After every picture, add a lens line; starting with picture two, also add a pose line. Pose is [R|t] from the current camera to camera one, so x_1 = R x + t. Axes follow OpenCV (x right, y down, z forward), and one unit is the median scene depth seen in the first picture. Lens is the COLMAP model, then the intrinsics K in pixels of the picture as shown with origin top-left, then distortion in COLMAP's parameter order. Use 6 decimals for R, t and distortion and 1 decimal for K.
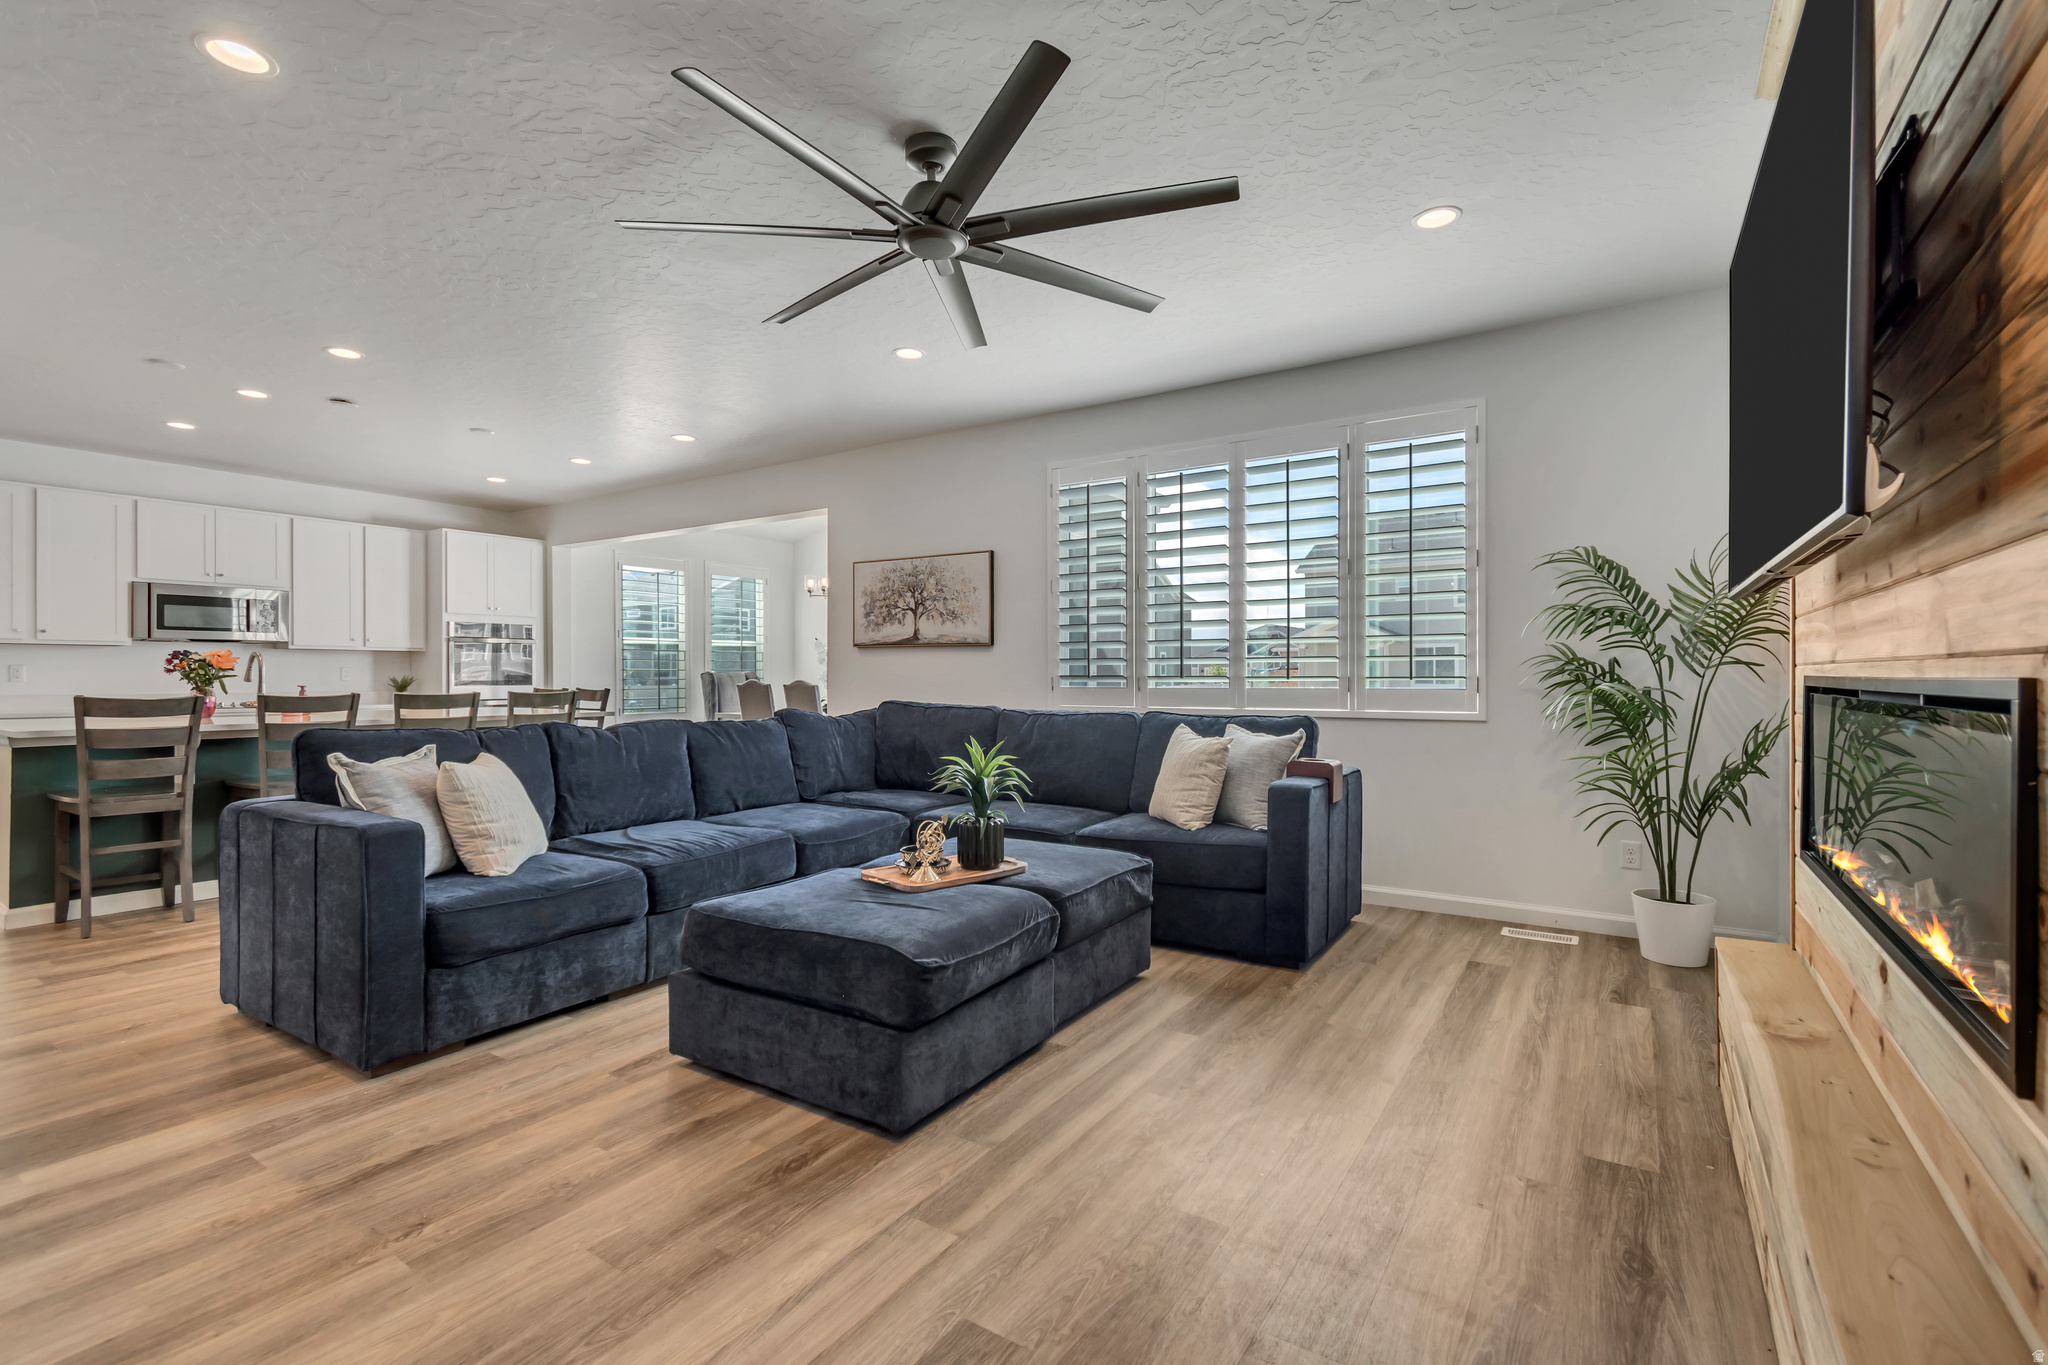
lens RADIAL K [[922.3, 0, 1027.6], [0, 922.3, 684.1], [0, 0, 1]] dist [0.008704, -0.000037]
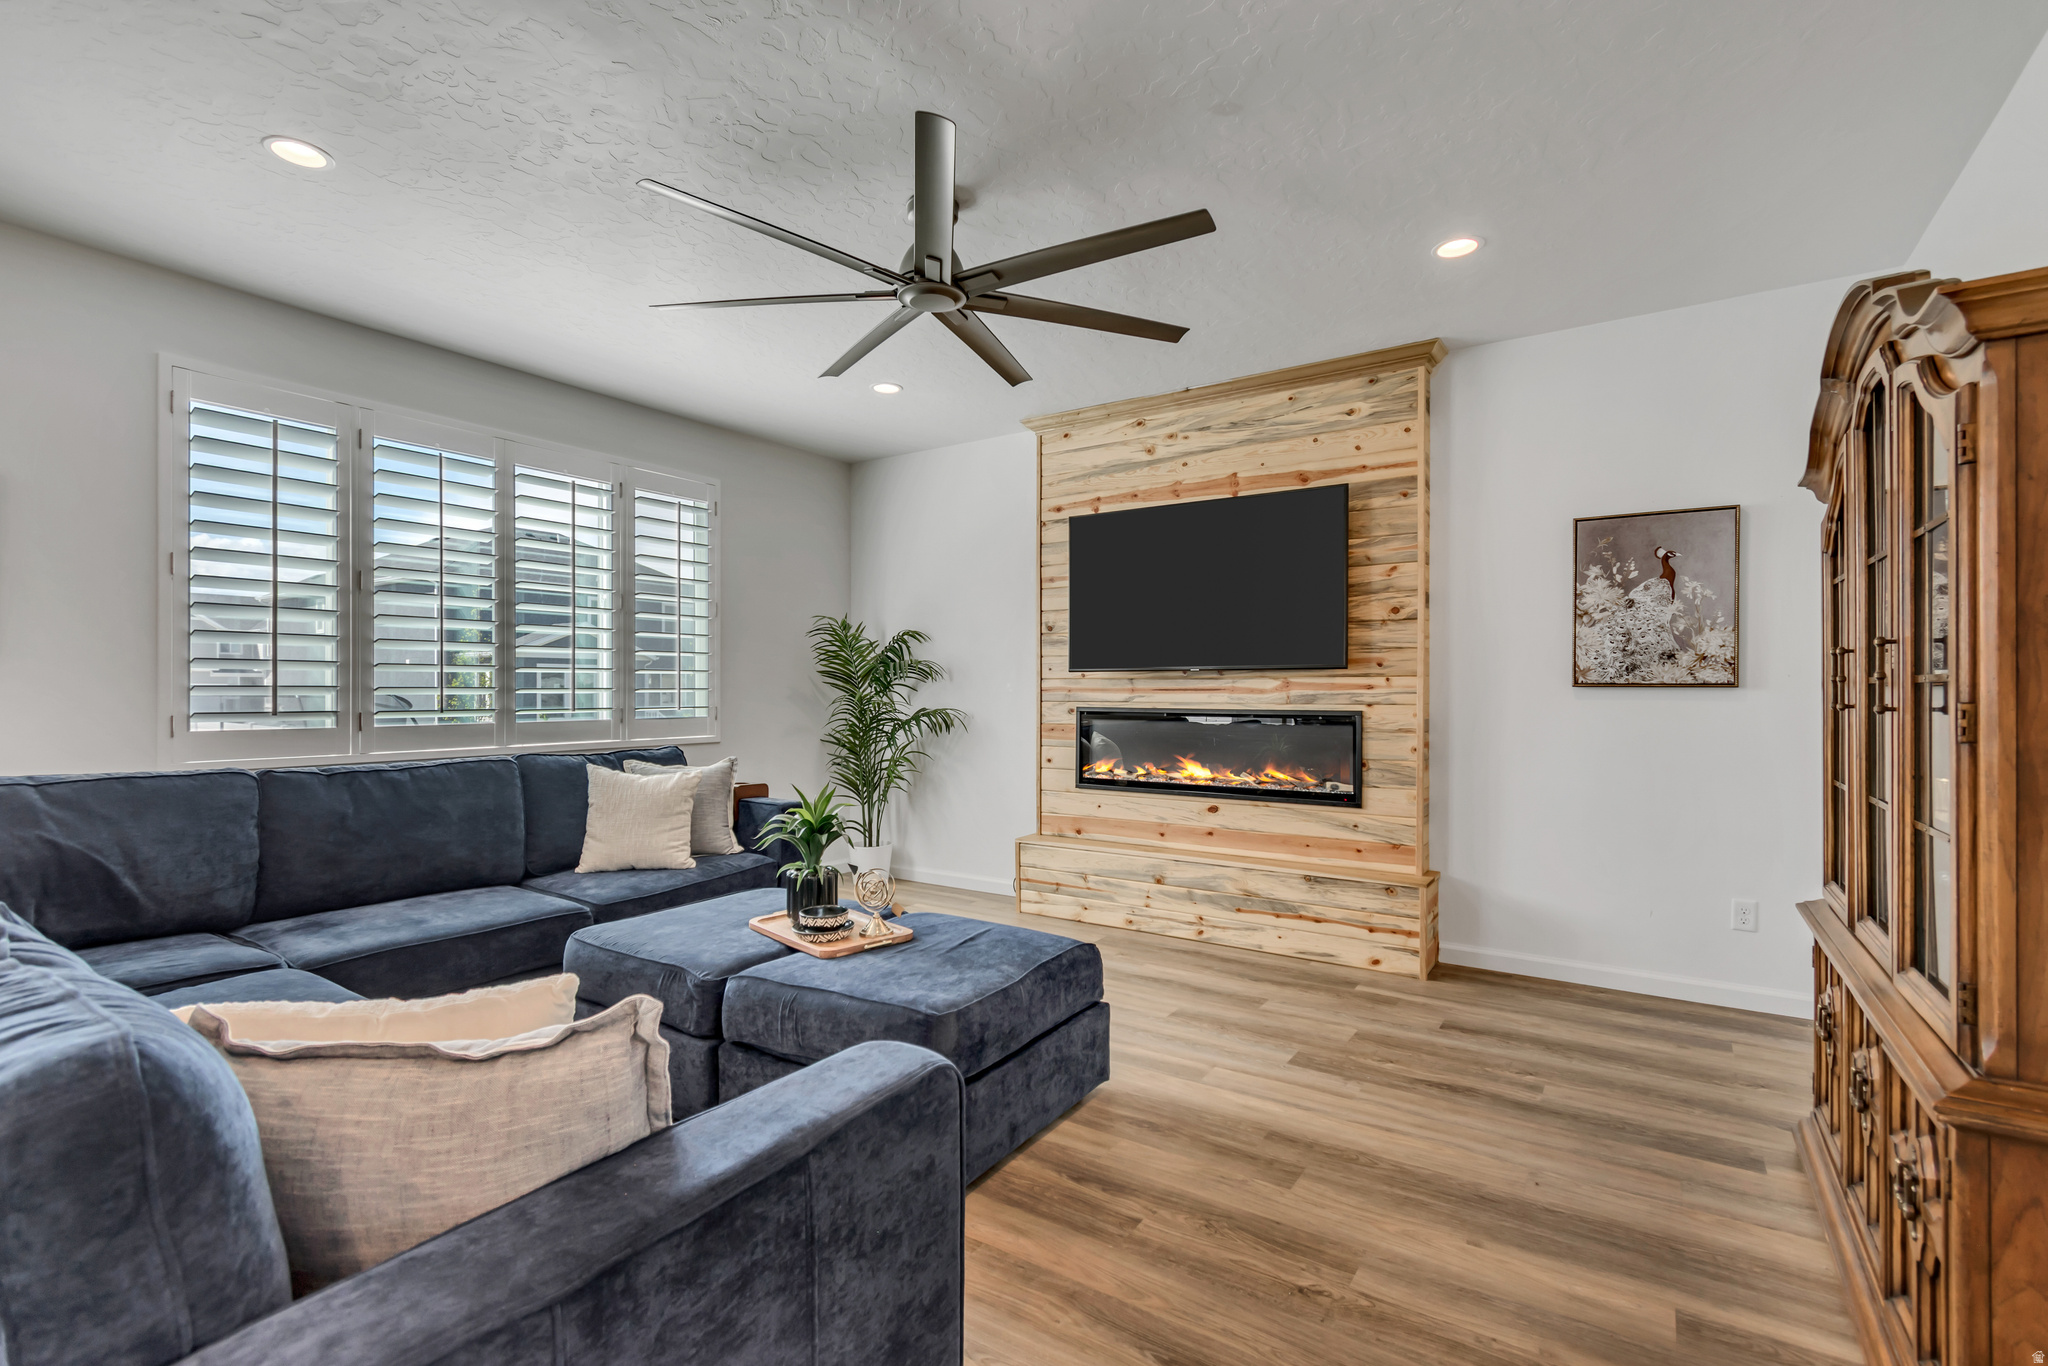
lens RADIAL K [[922.3, 0, 1040.2], [0, 922.3, 685.5], [0, 0, 1]] dist [0.008704, -0.000037]
pose [[-0.002043, 0.006763, 0.999975, -0.685020], [0.011013, 0.999917, -0.006740, -0.020485], [-0.999937, 0.010999, -0.002117, 0.533660]]
